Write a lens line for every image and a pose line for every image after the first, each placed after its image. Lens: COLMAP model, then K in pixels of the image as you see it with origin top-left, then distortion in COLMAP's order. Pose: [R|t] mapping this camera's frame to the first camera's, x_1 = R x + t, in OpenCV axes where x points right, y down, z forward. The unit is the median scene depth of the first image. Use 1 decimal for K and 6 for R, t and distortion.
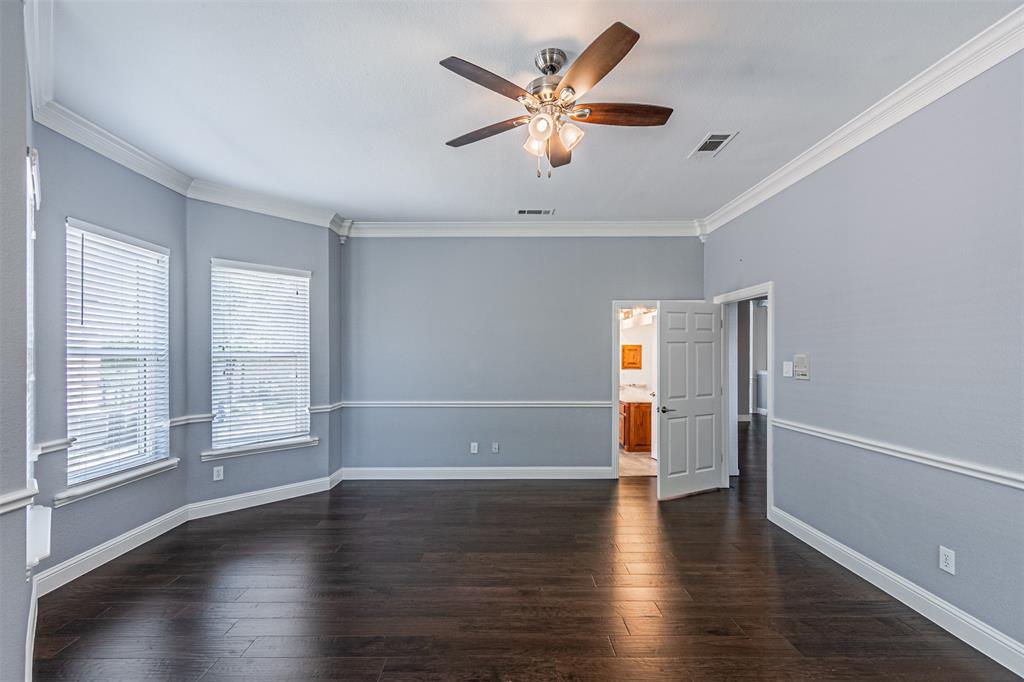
lens RADIAL K [[428.3, 0, 508.2], [0, 428.3, 357.4], [0, 0, 1]] dist [-0.001159, -0.000018]
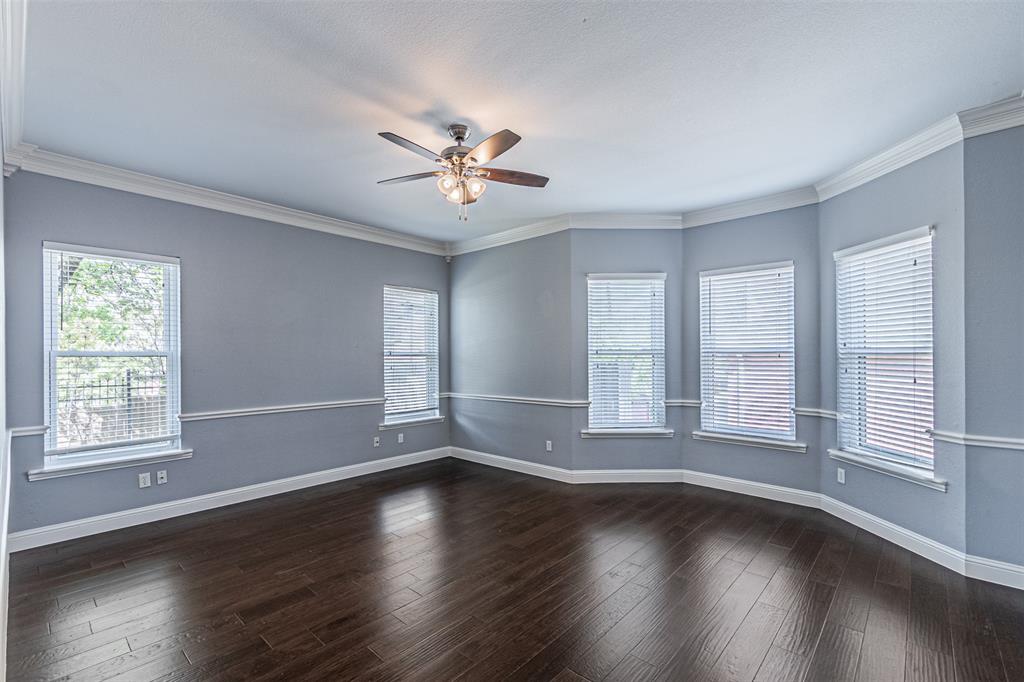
lens RADIAL K [[450.3, 0, 510.0], [0, 450.3, 353.9], [0, 0, 1]] dist [0.000723, 0.000123]
pose [[-0.675007, 0.003355, -0.737804, 0.598017], [0.003663, 0.999993, 0.001196, -0.005199], [0.737802, -0.001895, -0.675014, 1.207306]]
